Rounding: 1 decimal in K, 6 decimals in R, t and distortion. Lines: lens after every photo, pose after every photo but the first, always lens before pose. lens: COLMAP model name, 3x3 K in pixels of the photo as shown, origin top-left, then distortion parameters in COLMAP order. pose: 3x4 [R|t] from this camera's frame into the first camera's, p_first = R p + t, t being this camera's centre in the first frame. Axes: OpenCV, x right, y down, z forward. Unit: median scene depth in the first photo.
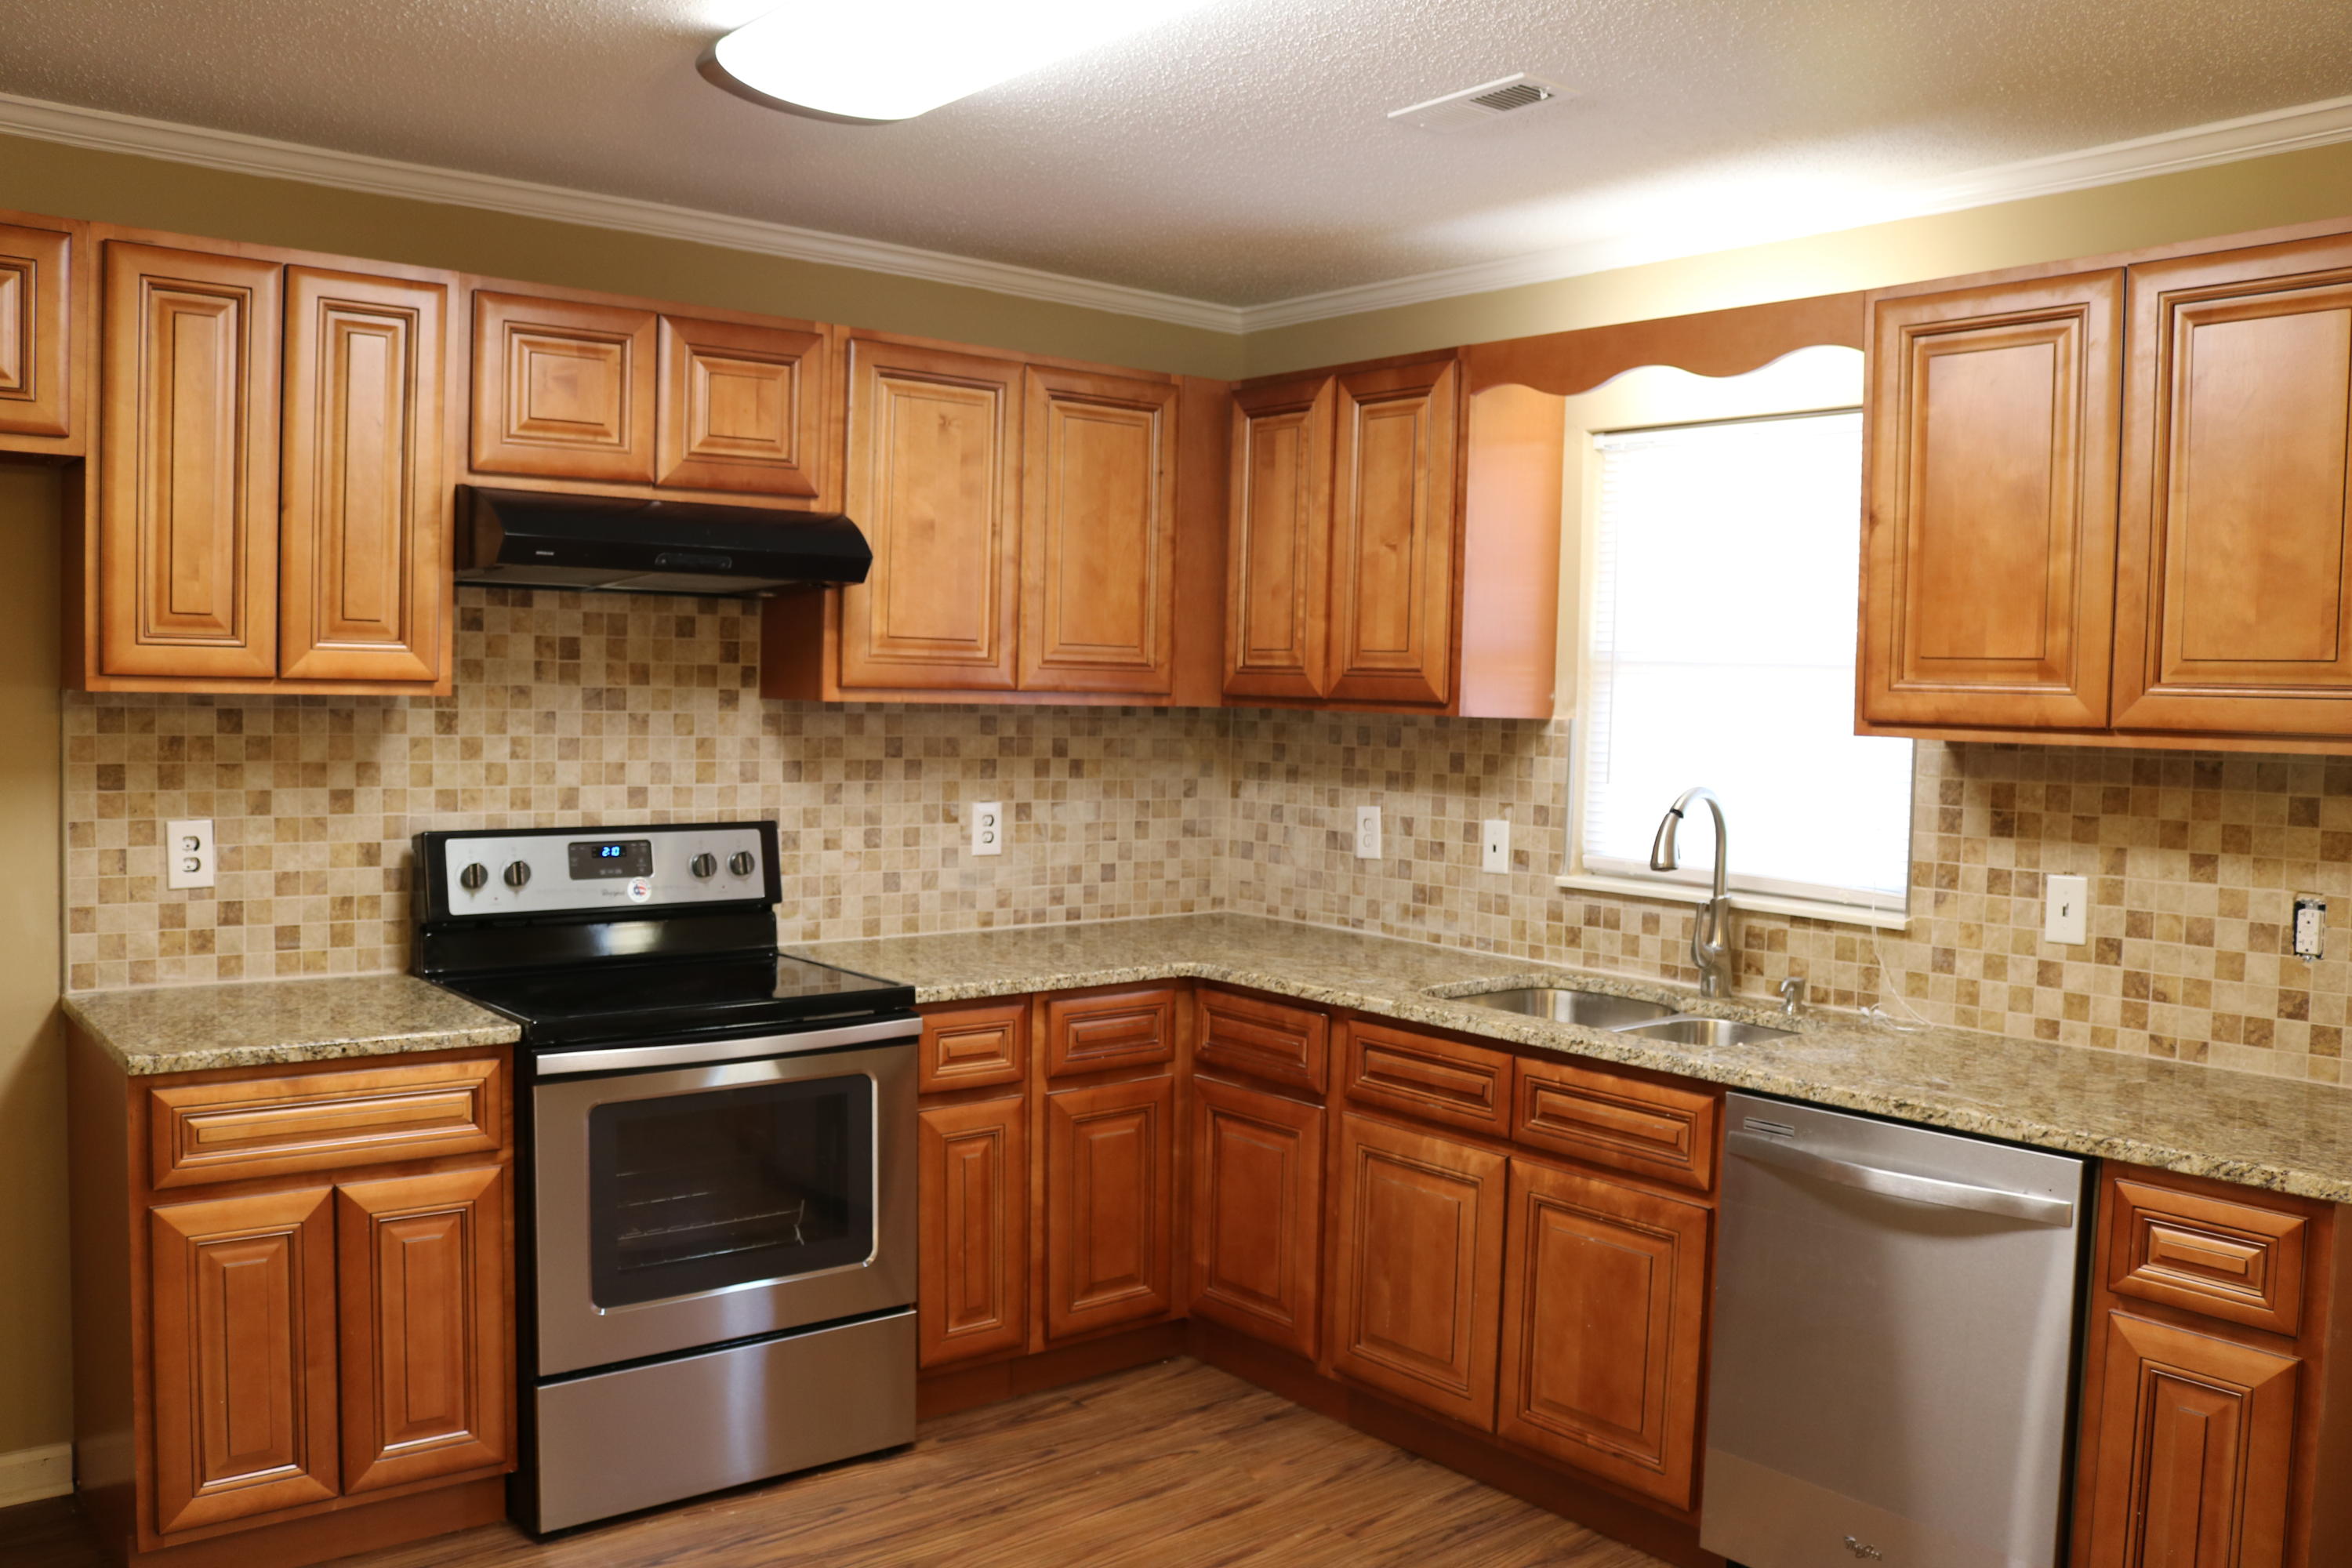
lens RADIAL K [[1954.7, 0, 1160.6], [0, 1954.7, 791.7], [0, 0, 1]] dist [-0.155832, 0.131692]
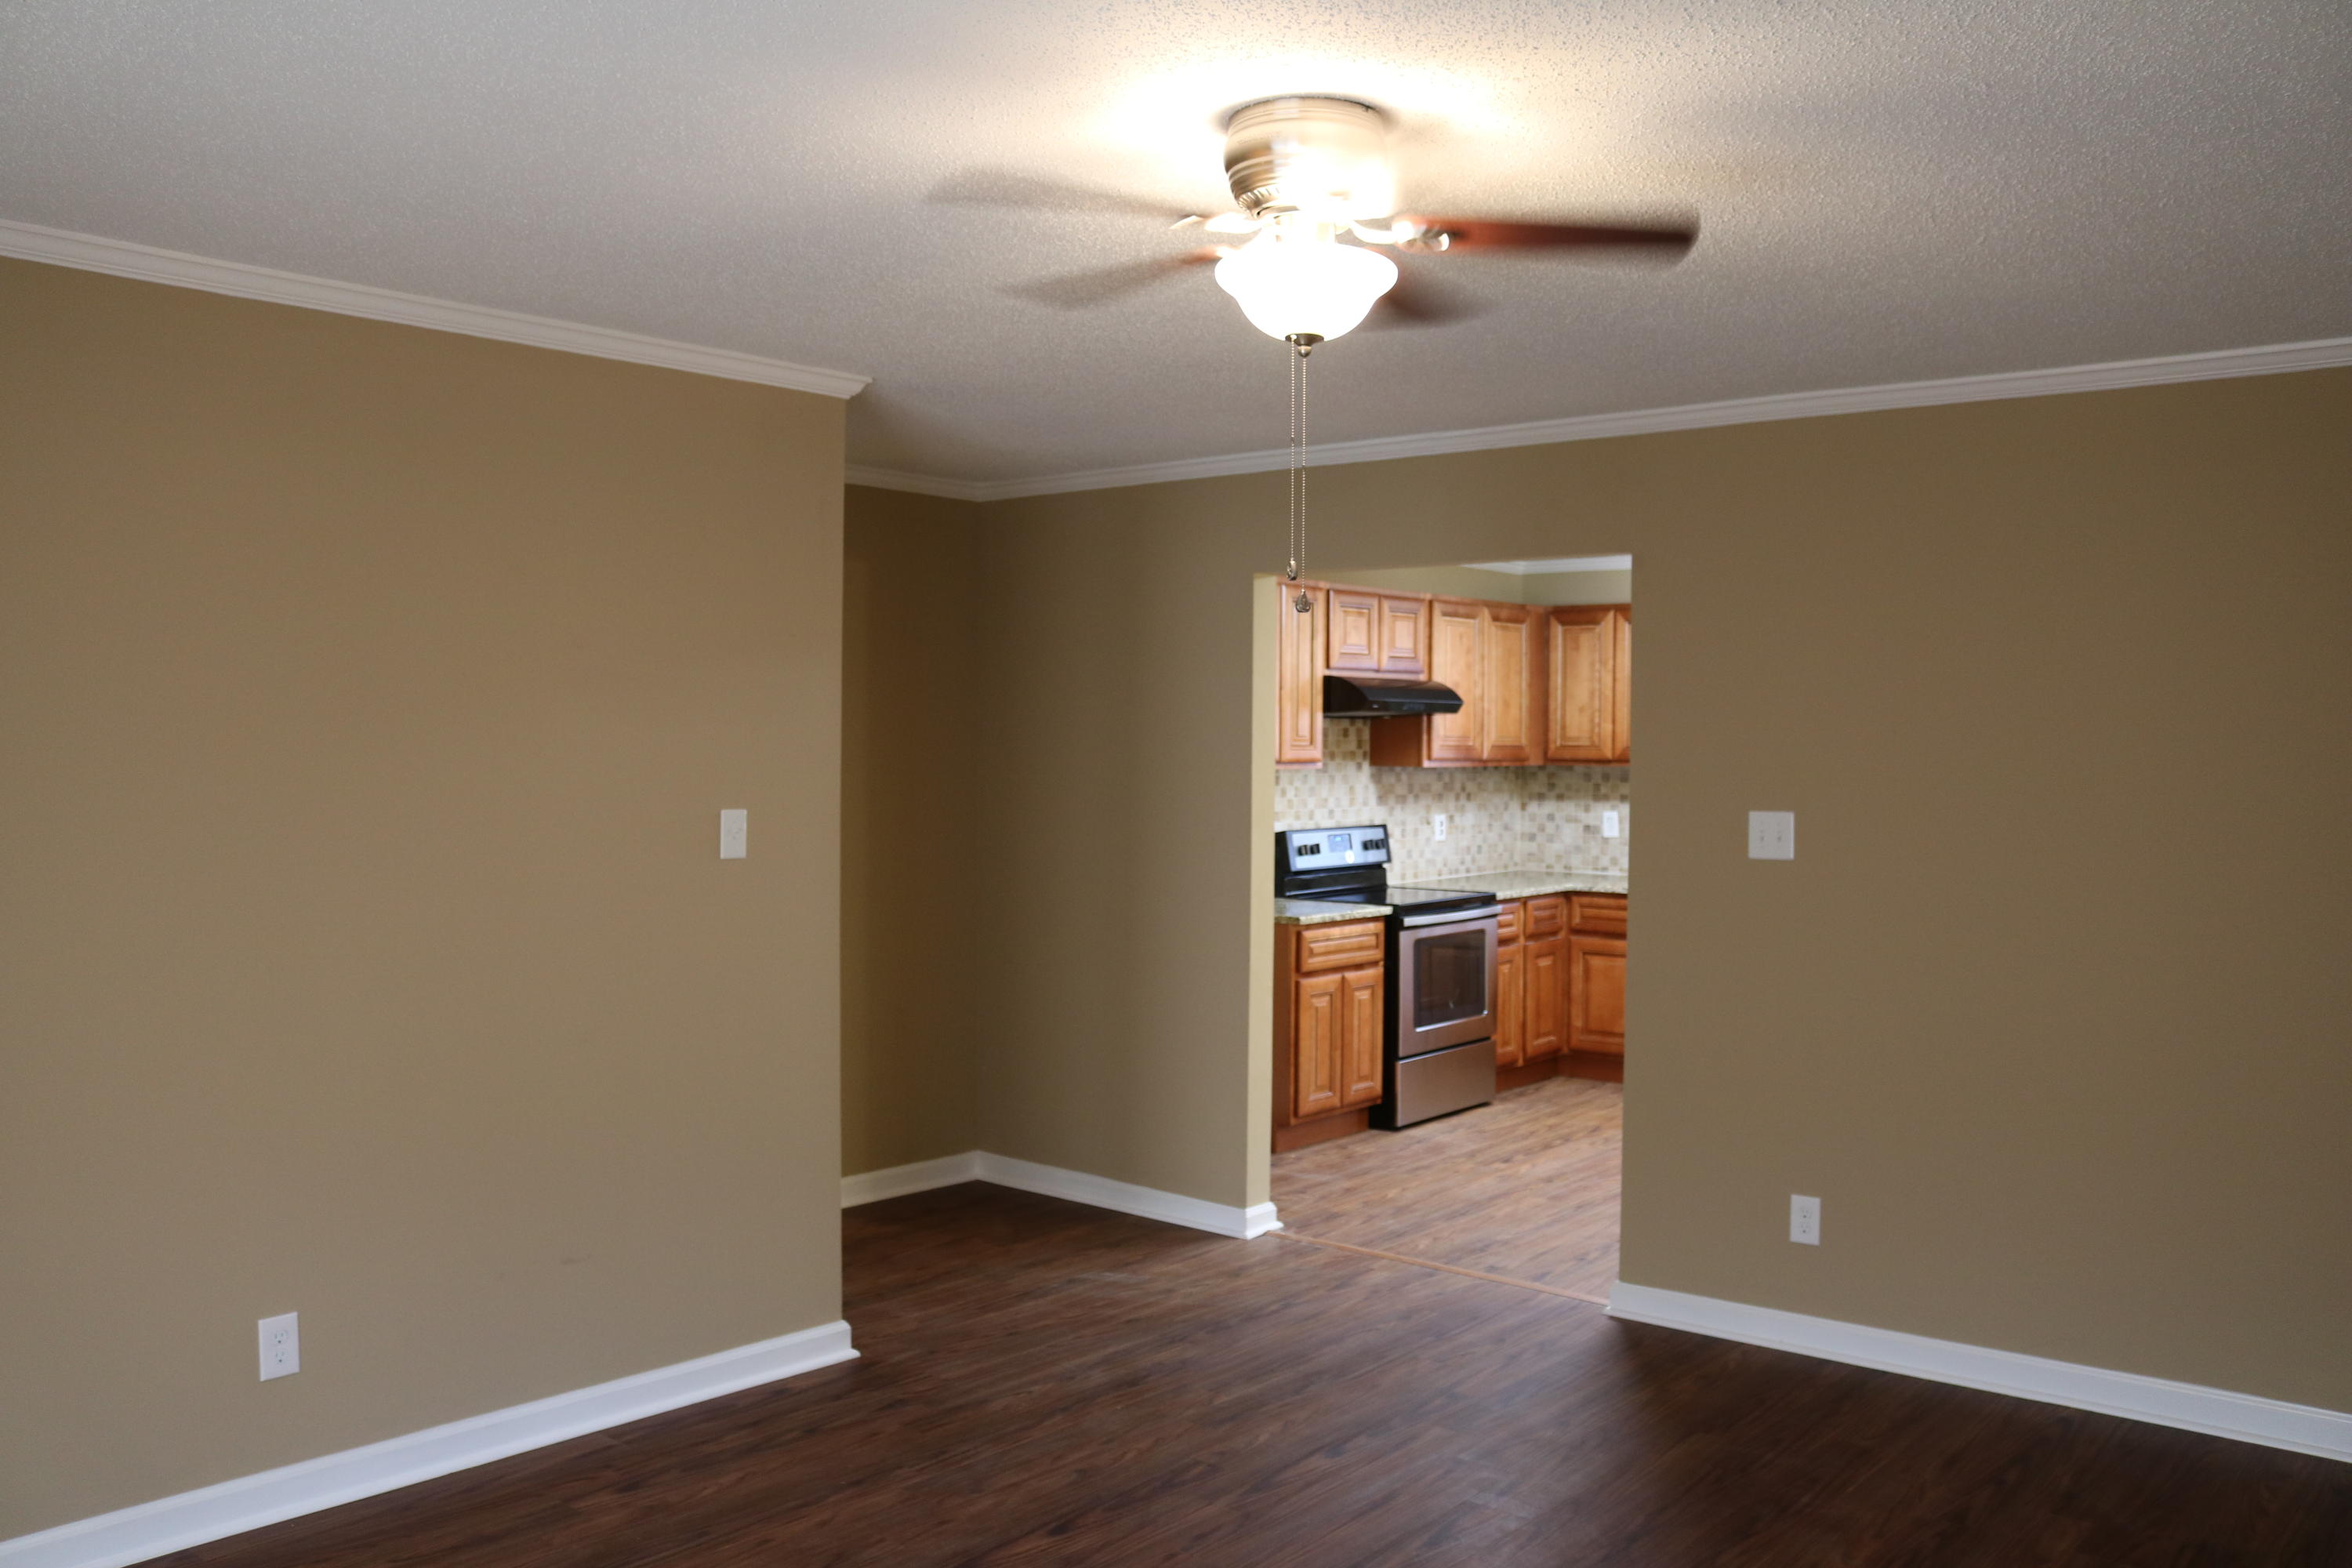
lens RADIAL K [[1954.7, 0, 1160.6], [0, 1954.7, 791.7], [0, 0, 1]] dist [-0.155832, 0.131692]
pose [[0.981556, -0.025891, 0.189415, -0.902449], [0.030490, 0.999306, -0.021407, 0.019147], [-0.188730, 0.026787, 0.981664, -1.110441]]
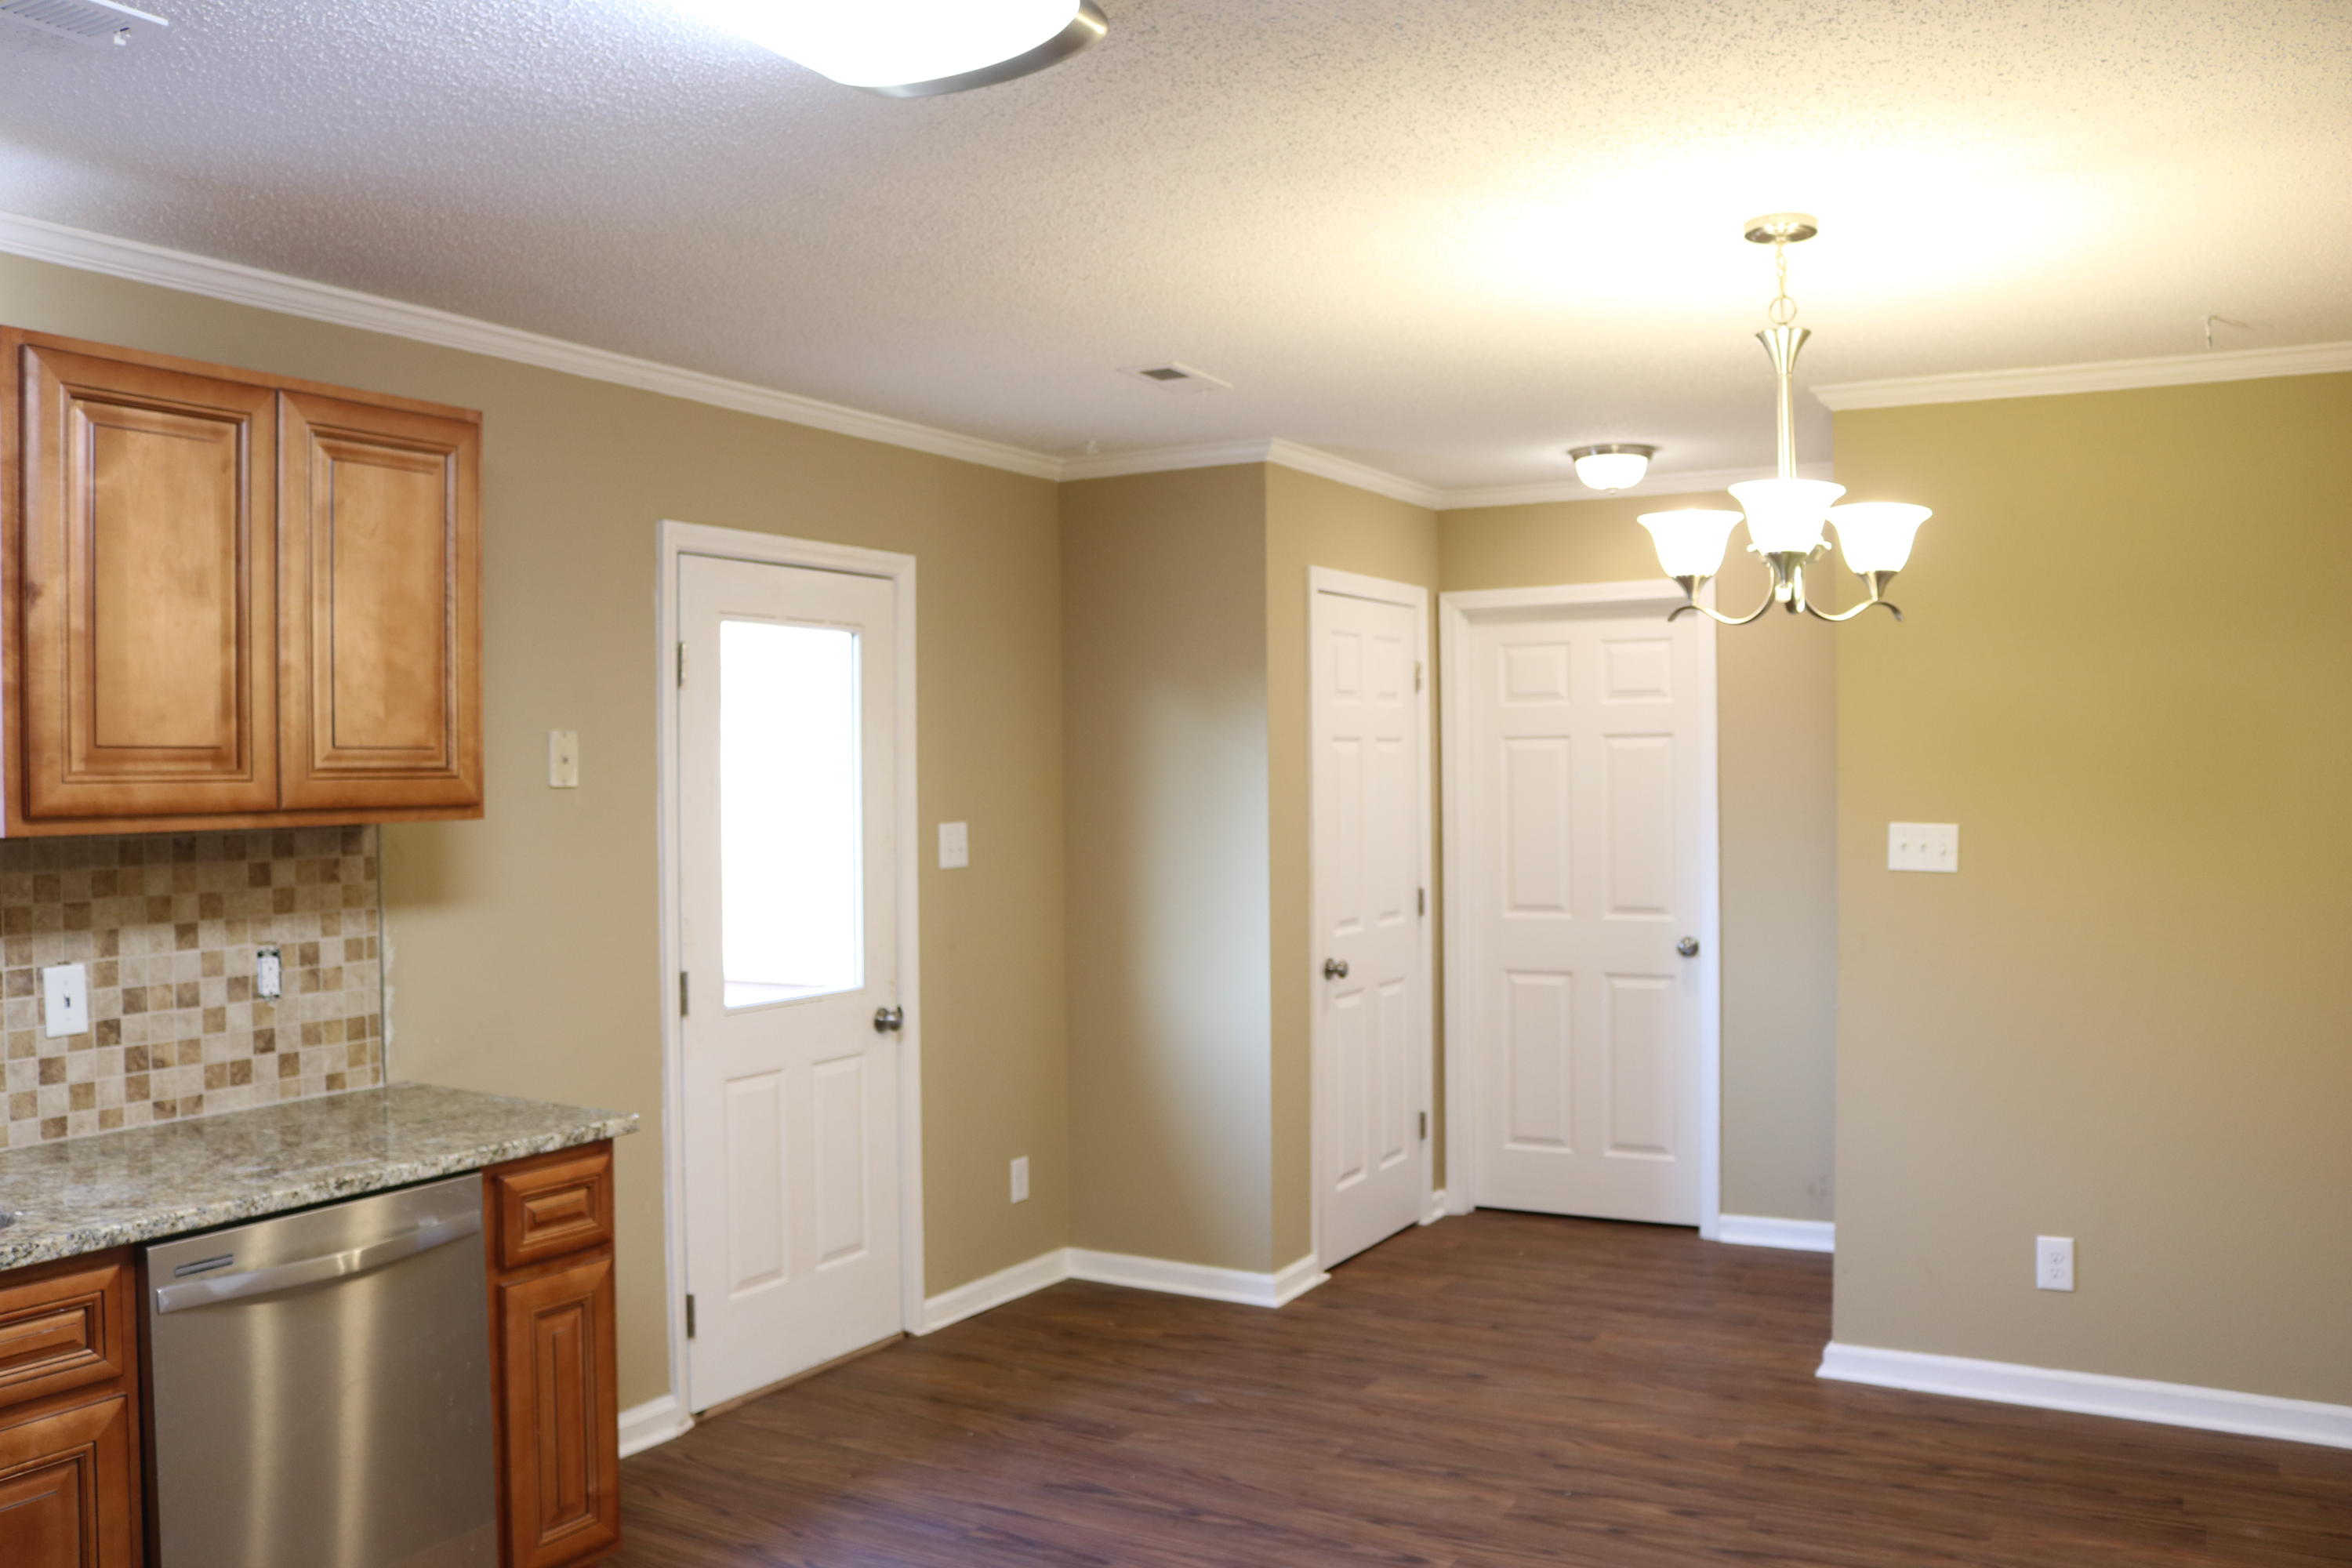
lens RADIAL K [[1954.7, 0, 1160.6], [0, 1954.7, 791.7], [0, 0, 1]] dist [-0.155832, 0.131692]
pose [[-0.359710, -0.034552, 0.932424, -0.537689], [0.047770, 0.997322, 0.055385, -0.061856], [-0.931841, 0.064465, -0.357096, 0.702535]]
